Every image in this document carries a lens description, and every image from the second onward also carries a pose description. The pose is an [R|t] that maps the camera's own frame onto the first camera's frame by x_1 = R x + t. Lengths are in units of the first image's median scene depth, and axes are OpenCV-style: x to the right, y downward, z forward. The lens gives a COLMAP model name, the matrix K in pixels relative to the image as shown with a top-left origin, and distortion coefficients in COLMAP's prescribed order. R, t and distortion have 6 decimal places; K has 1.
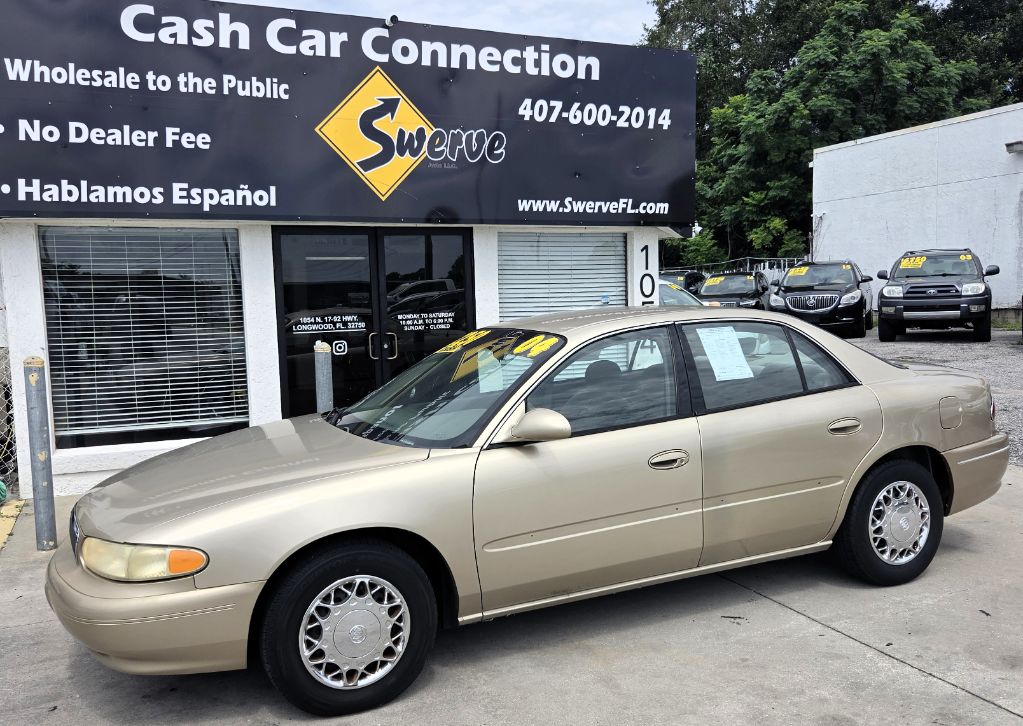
lens RADIAL K [[852.5, 0, 495.0], [0, 852.5, 362.2], [0, 0, 1]] dist [0.061824, -0.056670]
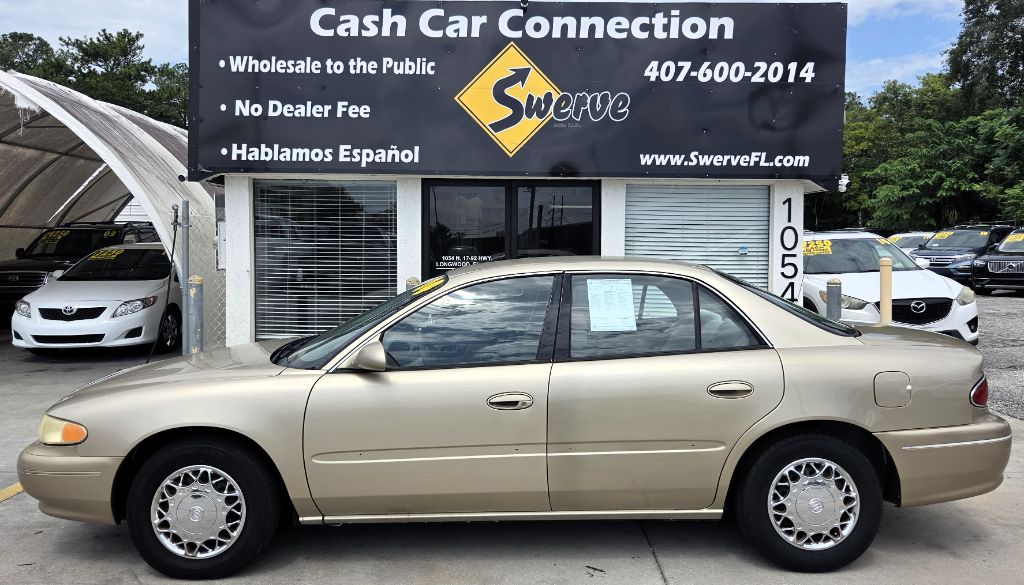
lens RADIAL K [[775.7, 0, 514.9], [0, 775.7, 258.4], [0, 0, 1]] dist [0.069334, -0.062302]
pose [[0.919992, 0.042375, -0.389639, 0.287220], [-0.063408, 0.997134, -0.041272, -0.011049], [0.386773, 0.062676, 0.920042, 0.055108]]
